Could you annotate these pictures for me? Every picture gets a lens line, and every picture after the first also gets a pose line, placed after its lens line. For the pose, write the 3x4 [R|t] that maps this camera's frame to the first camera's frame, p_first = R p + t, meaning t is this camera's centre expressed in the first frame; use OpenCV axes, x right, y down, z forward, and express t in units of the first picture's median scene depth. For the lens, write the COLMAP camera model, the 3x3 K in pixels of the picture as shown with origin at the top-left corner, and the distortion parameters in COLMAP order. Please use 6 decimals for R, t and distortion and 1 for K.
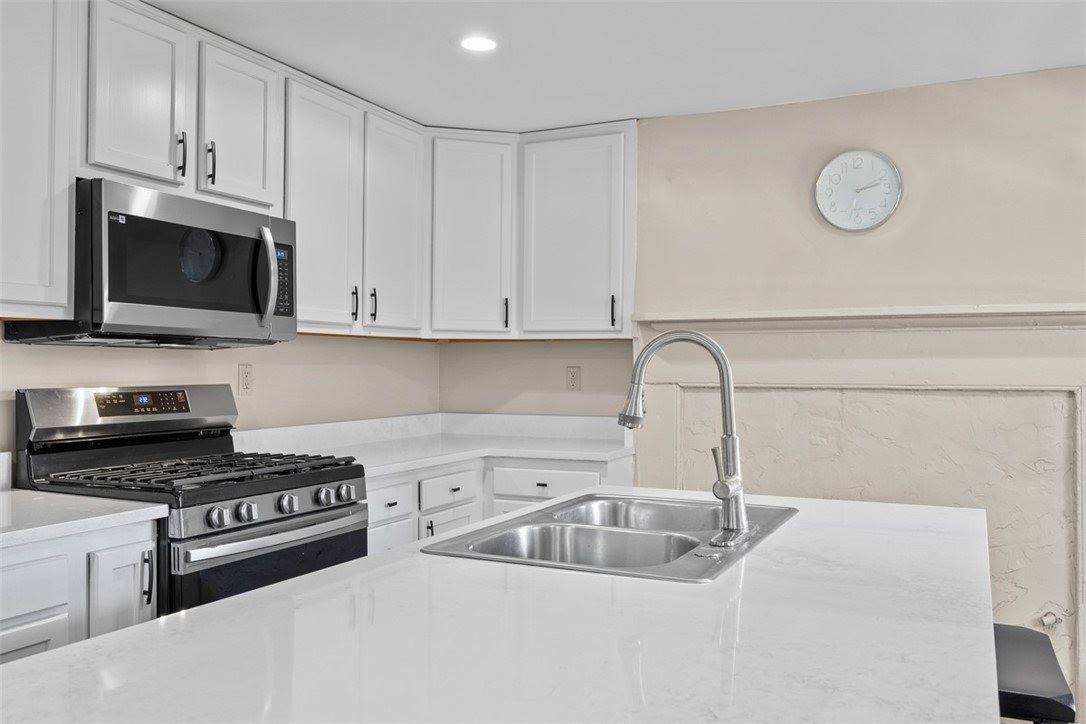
lens RADIAL K [[877.6, 0, 545.4], [0, 877.6, 359.3], [0, 0, 1]] dist [0.013413, 0.013693]
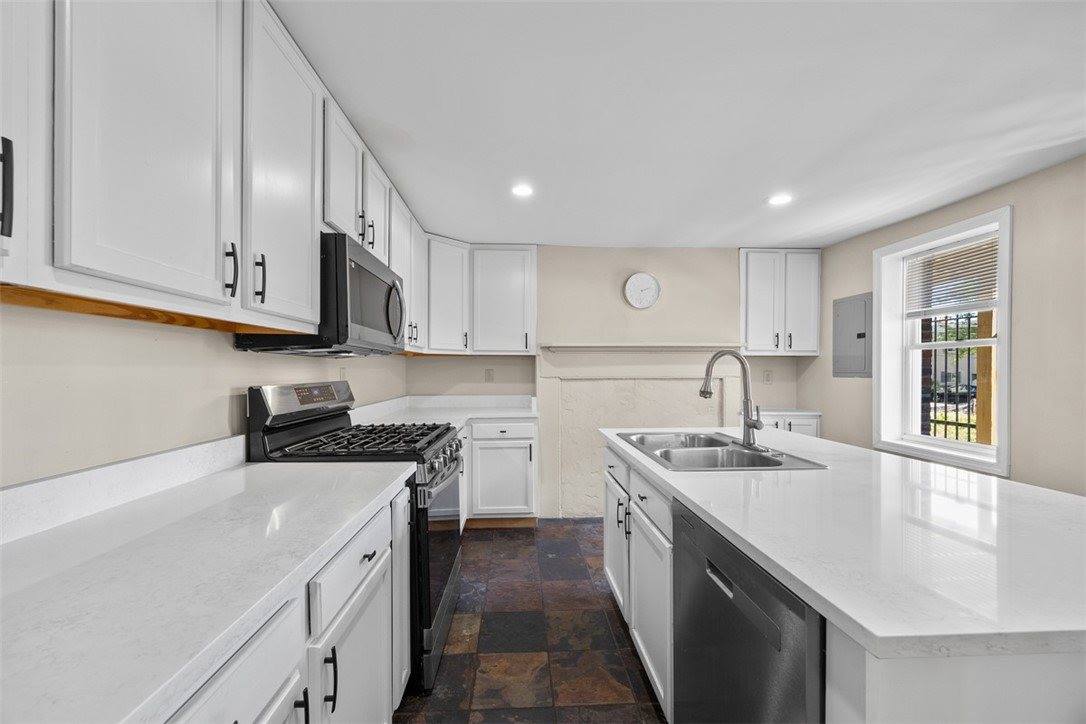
lens RADIAL K [[414.8, 0, 541.0], [0, 414.8, 369.6], [0, 0, 1]] dist [-0.002655, -0.000071]
pose [[0.878930, -0.003478, 0.476939, -0.373984], [0.000861, 0.999983, 0.005704, 0.004222], [-0.476951, -0.004603, 0.878918, 0.185591]]
